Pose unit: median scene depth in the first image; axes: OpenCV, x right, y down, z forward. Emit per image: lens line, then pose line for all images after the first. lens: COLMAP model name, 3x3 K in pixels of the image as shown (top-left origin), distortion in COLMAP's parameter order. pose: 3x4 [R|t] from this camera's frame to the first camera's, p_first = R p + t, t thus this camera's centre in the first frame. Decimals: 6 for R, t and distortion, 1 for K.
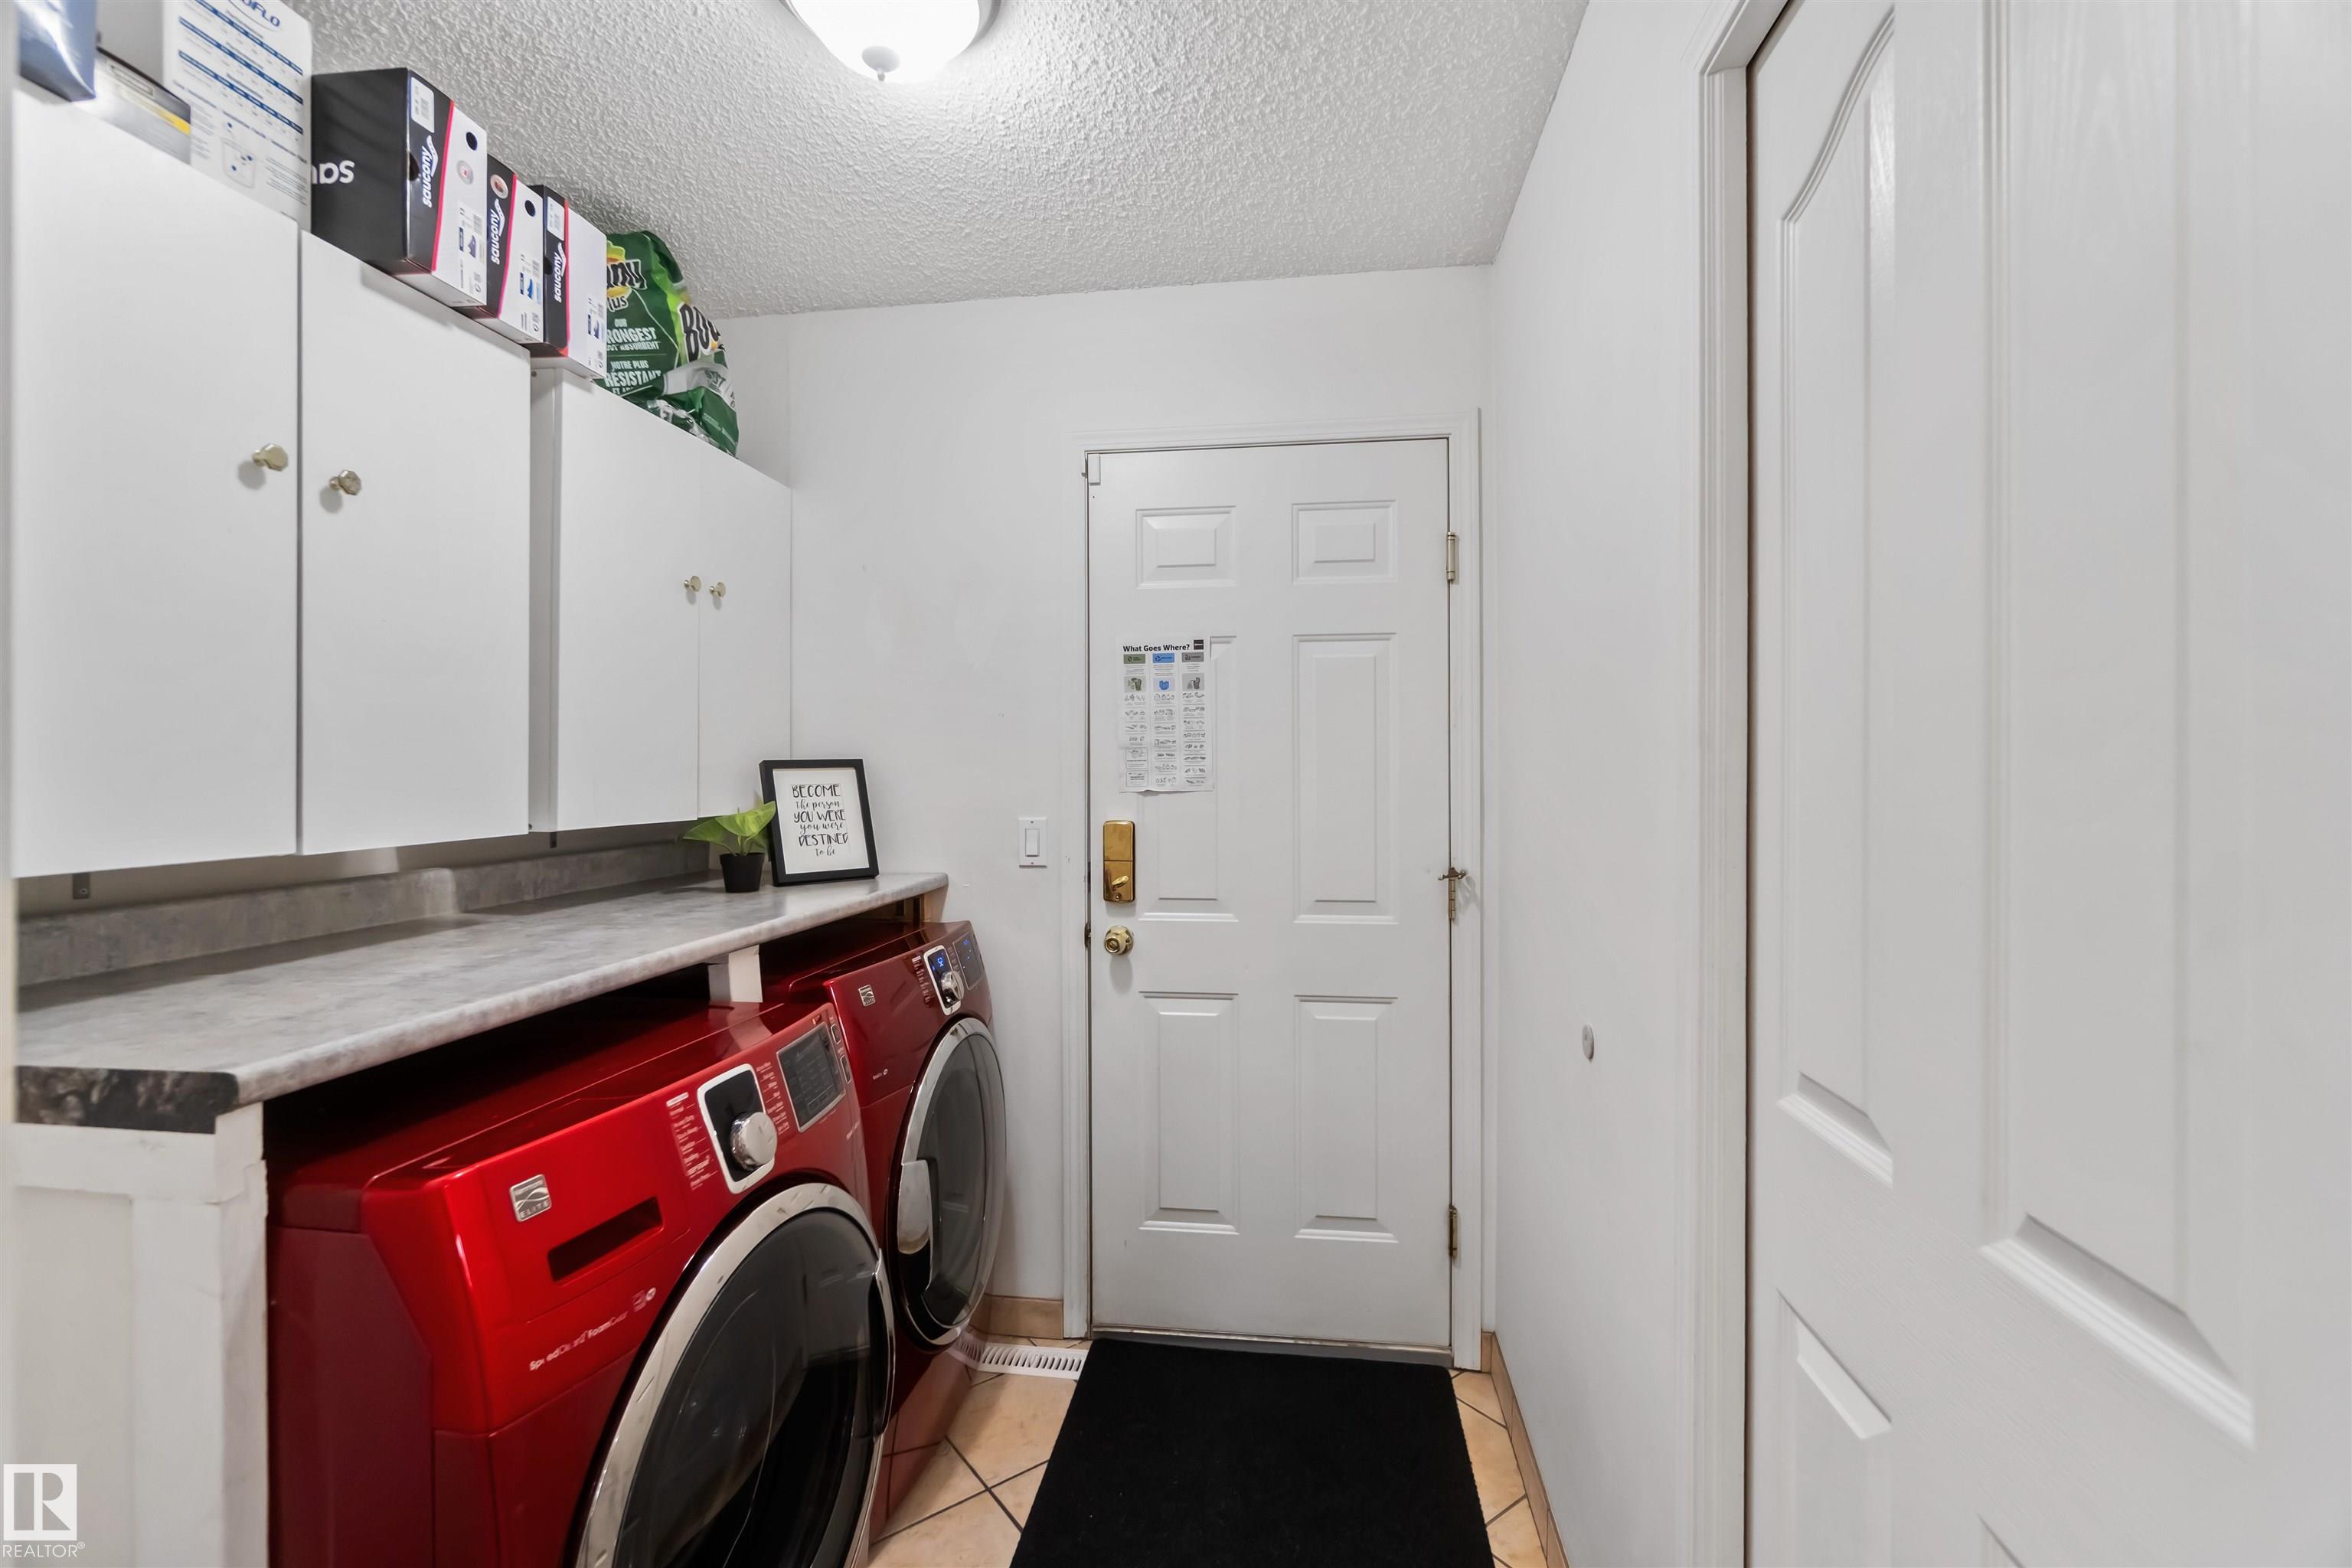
lens RADIAL K [[1020.4, 0, 1179.2], [0, 1020.4, 769.6], [0, 0, 1]] dist [-0.005966, 0.001932]
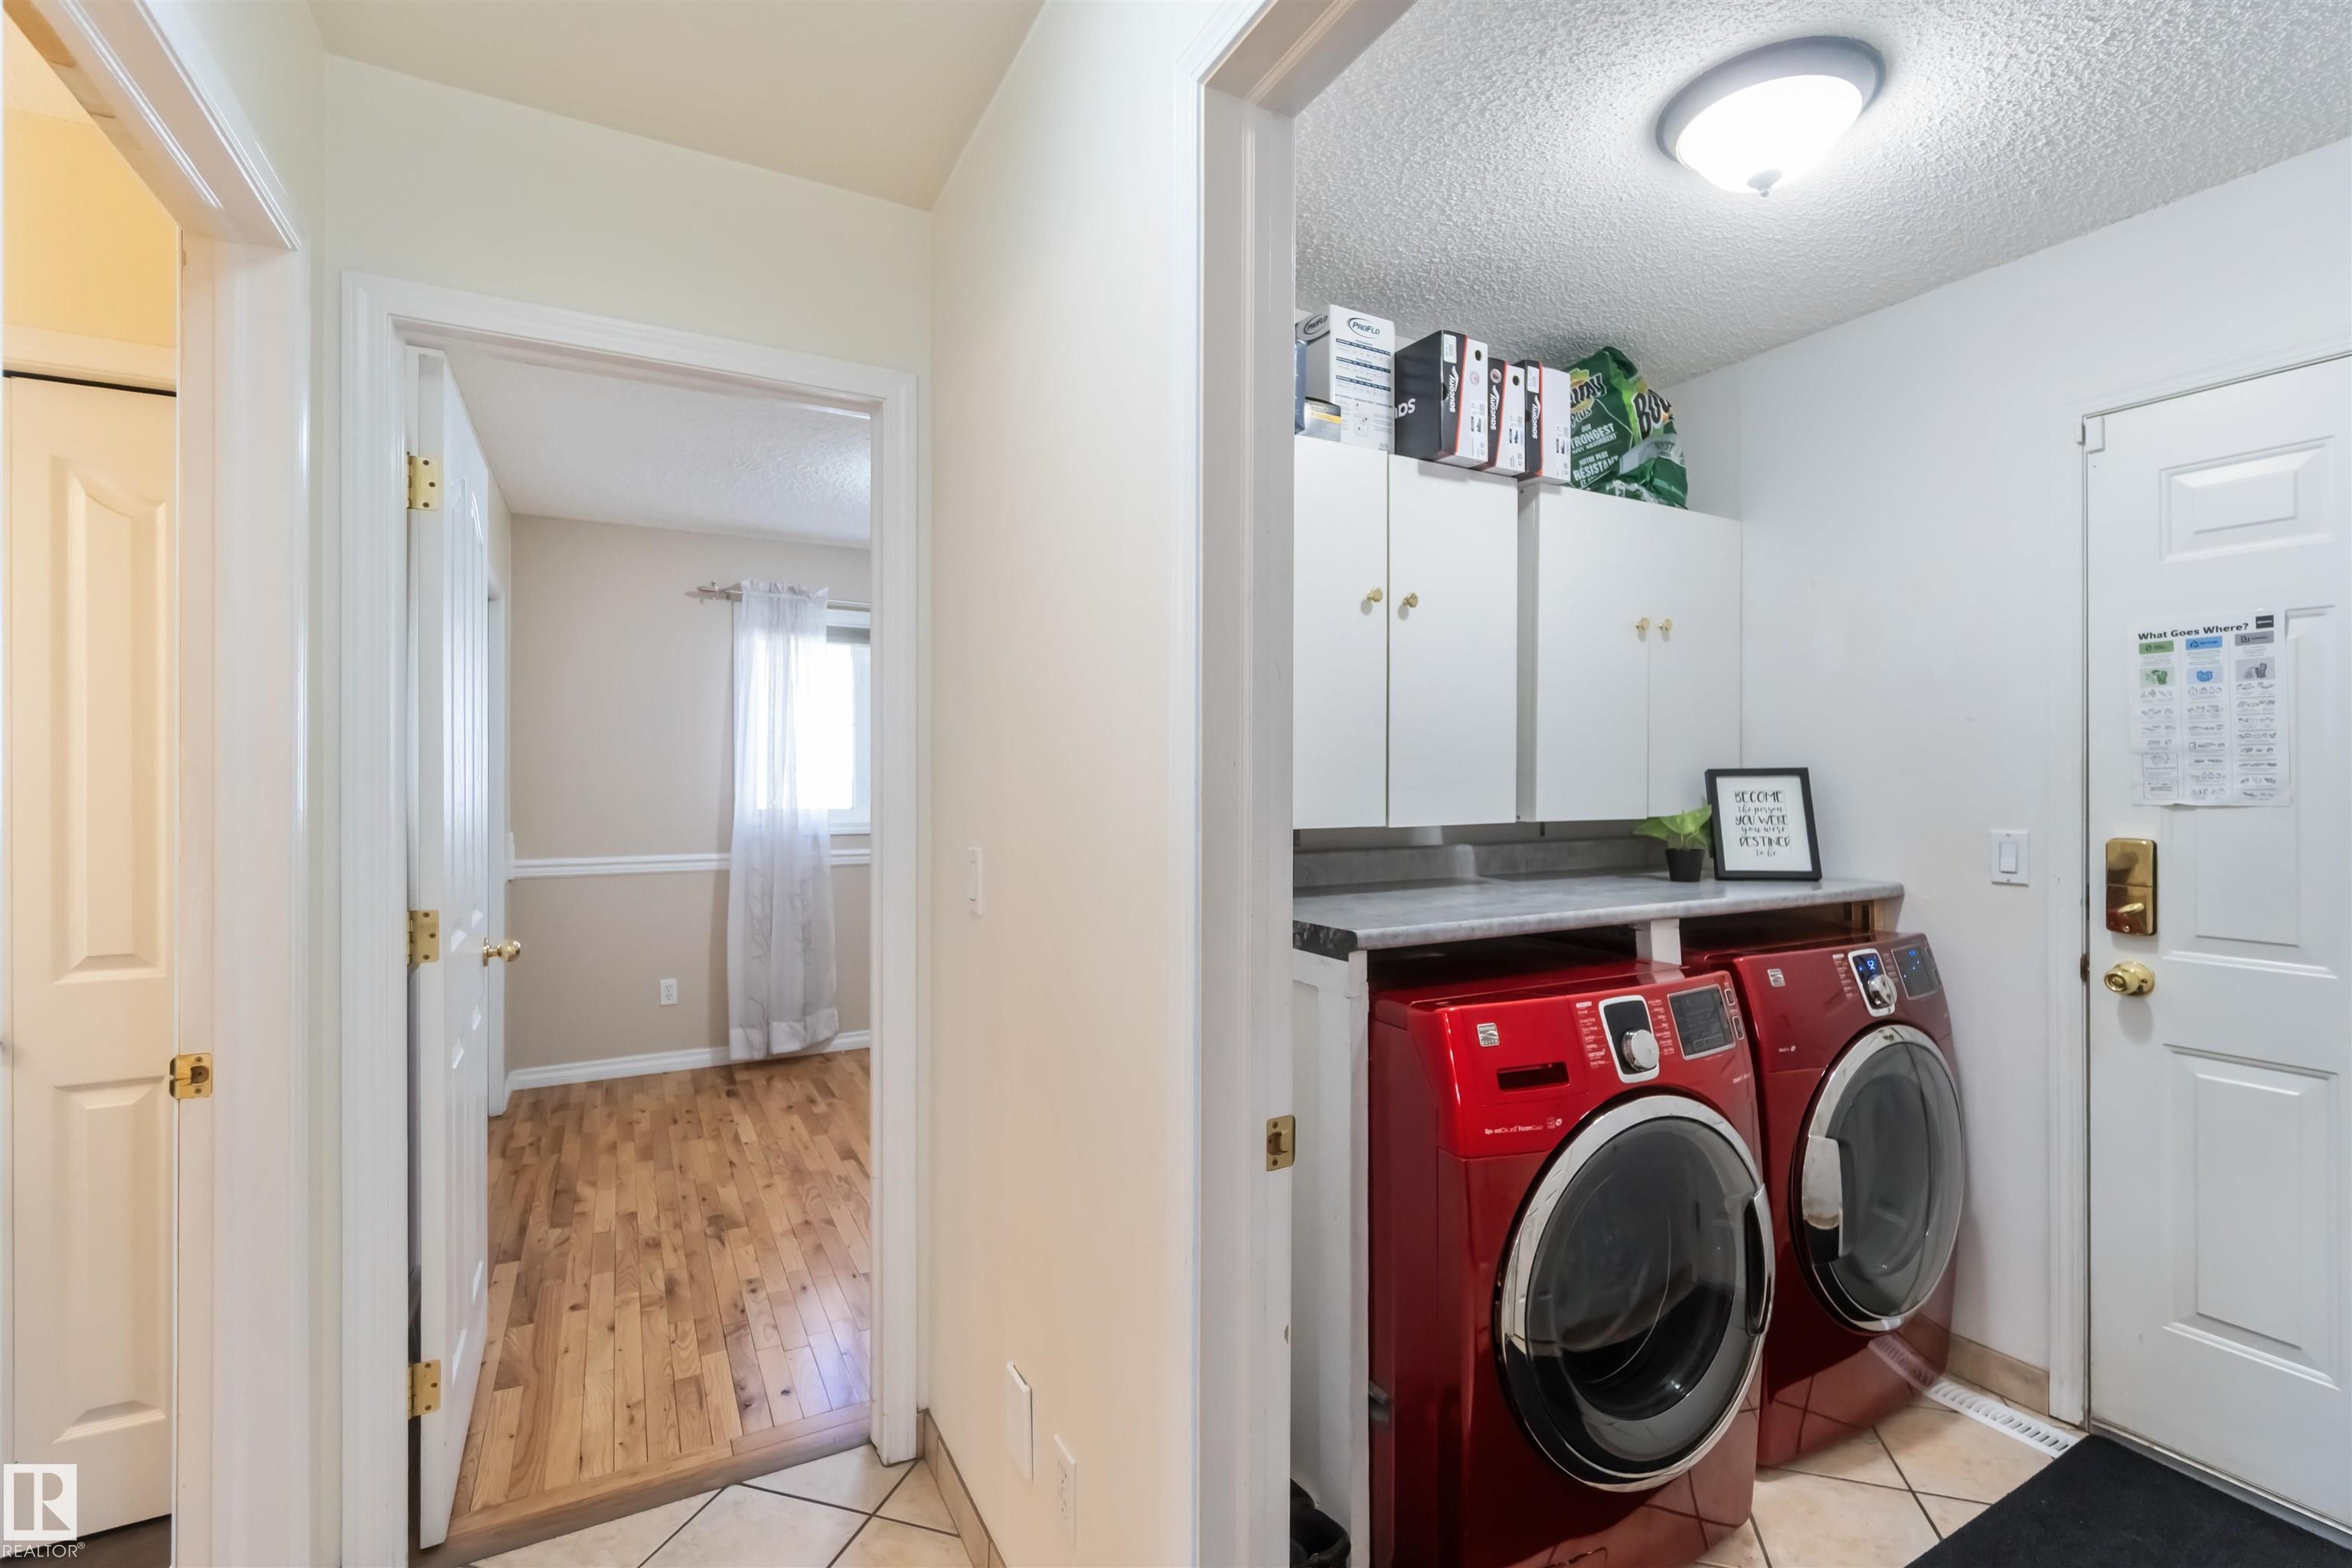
lens RADIAL K [[1020.4, 0, 1176.7], [0, 1020.4, 776.4], [0, 0, 1]] dist [-0.005966, 0.001932]
pose [[0.596519, 0.002446, -0.802595, 0.177057], [-0.003032, 0.999995, 0.000794, -0.000226], [0.802593, 0.001960, 0.596523, -0.180304]]
